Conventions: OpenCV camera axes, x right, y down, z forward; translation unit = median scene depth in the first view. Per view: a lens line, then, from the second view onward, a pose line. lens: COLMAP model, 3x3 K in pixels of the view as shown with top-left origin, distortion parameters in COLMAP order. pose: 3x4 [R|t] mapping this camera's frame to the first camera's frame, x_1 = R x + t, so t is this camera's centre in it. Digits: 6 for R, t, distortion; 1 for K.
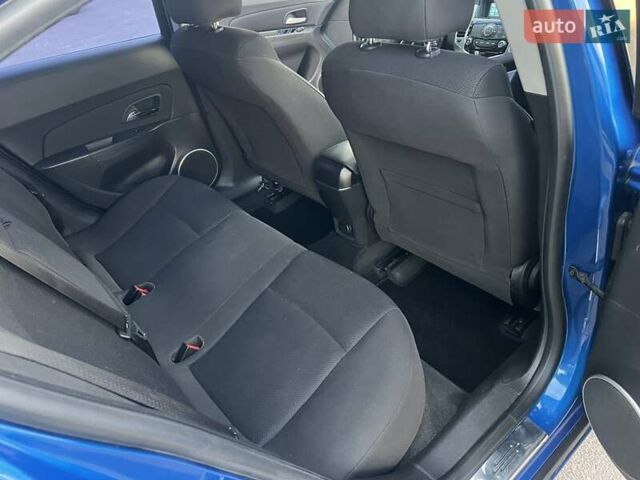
lens RADIAL K [[497.5, 0, 324.4], [0, 497.5, 240.5], [0, 0, 1]] dist [0.007444, -0.006735]
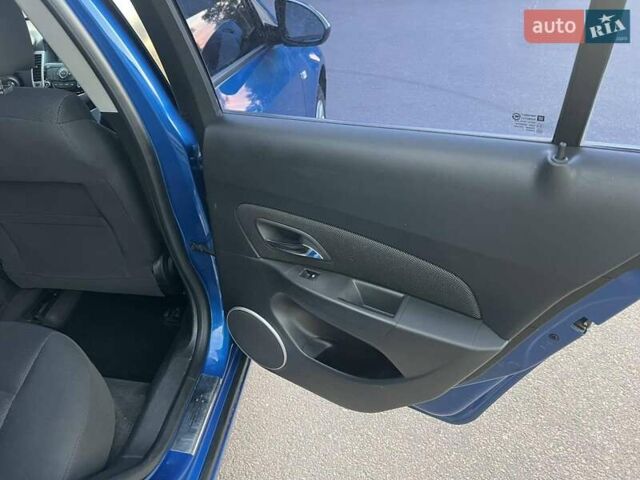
lens RADIAL K [[497.5, 0, 324.4], [0, 497.5, 240.5], [0, 0, 1]] dist [0.007444, -0.006735]
pose [[0.741374, -0.276006, 0.611707, -0.022249], [0.327356, 0.944444, 0.029391, 0.106302], [-0.585835, 0.178456, 0.790538, -0.179242]]
